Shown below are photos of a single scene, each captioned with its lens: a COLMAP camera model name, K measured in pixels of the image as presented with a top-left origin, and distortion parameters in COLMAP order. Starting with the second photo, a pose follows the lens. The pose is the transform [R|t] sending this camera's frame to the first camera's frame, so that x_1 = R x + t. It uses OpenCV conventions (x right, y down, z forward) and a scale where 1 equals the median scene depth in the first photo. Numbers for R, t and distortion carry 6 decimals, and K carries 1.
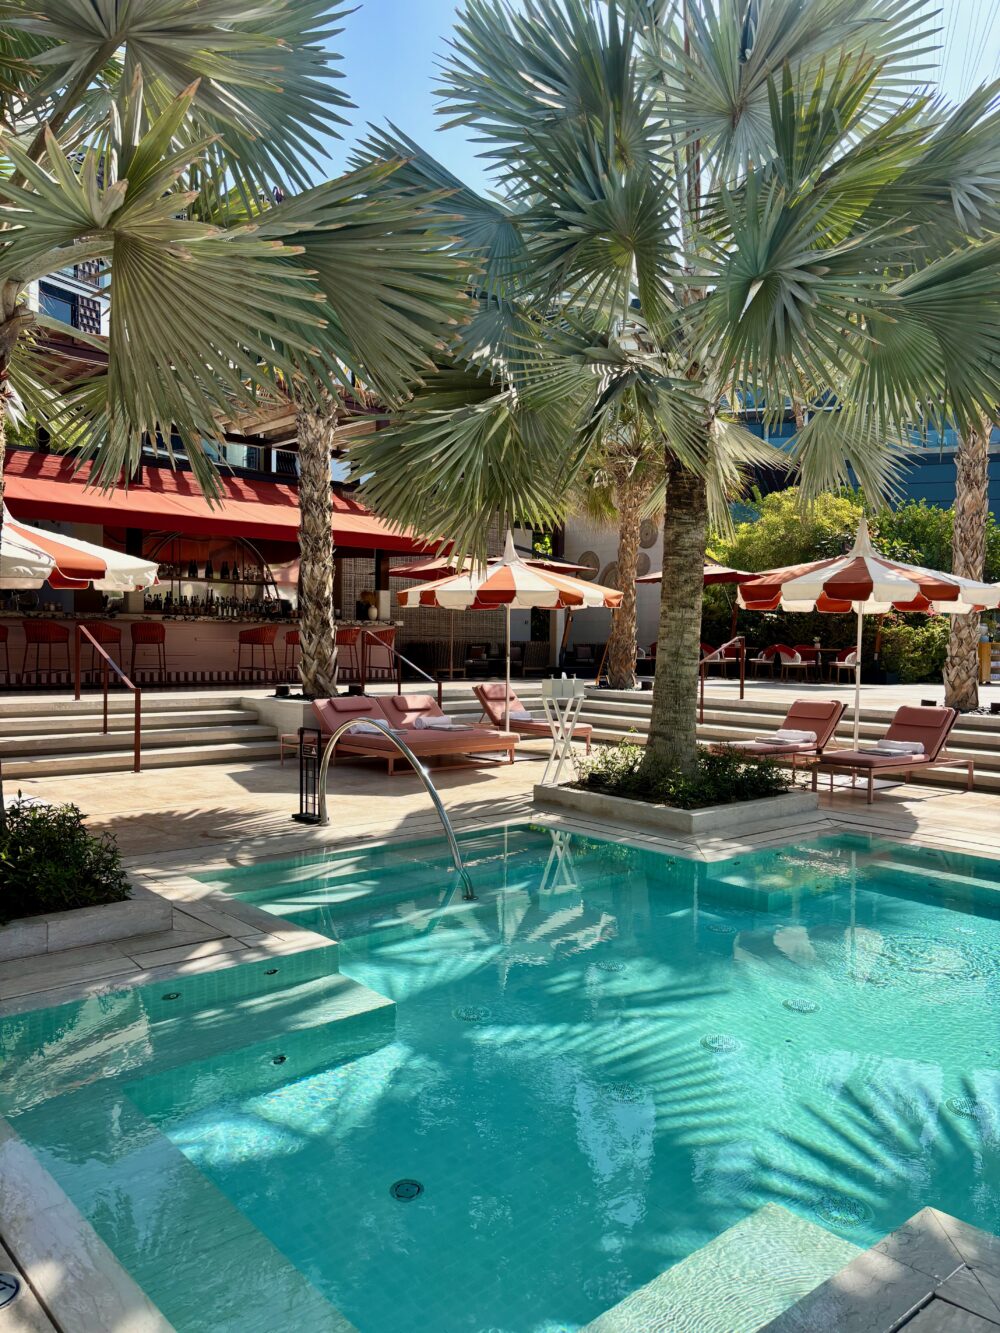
lens RADIAL K [[1012.6, 0, 502.1], [0, 1012.6, 657.8], [0, 0, 1]] dist [0.184103, -0.319592]
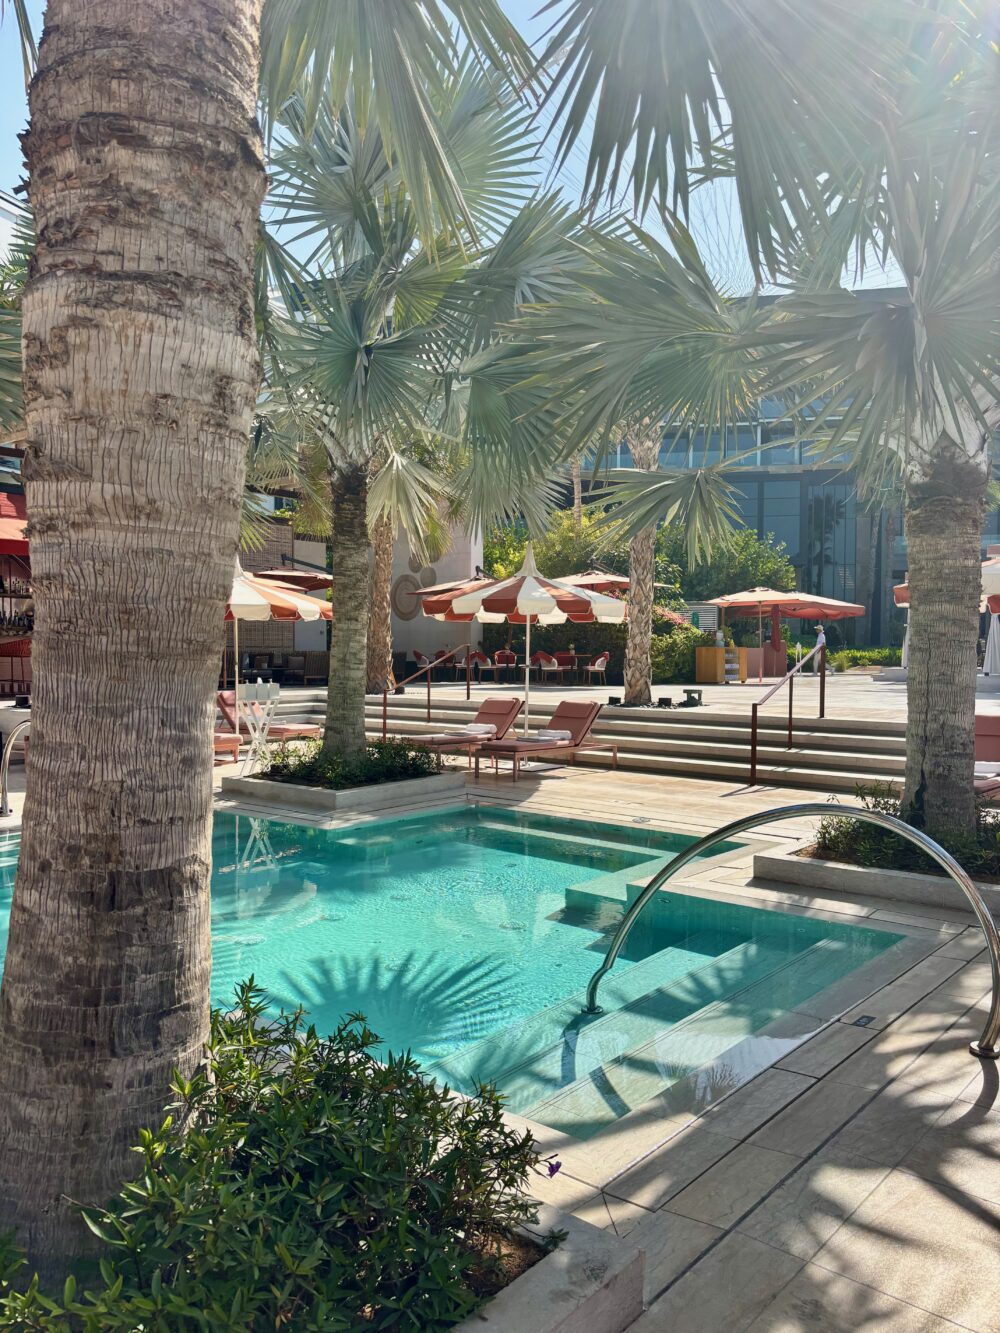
lens RADIAL K [[1012.6, 0, 502.1], [0, 1012.6, 657.8], [0, 0, 1]] dist [0.184103, -0.319592]
pose [[0.989154, -0.014011, 0.146214, 0.140849], [0.015449, 0.999843, -0.008704, 0.005633], [-0.146069, 0.010868, 0.989215, -0.142474]]
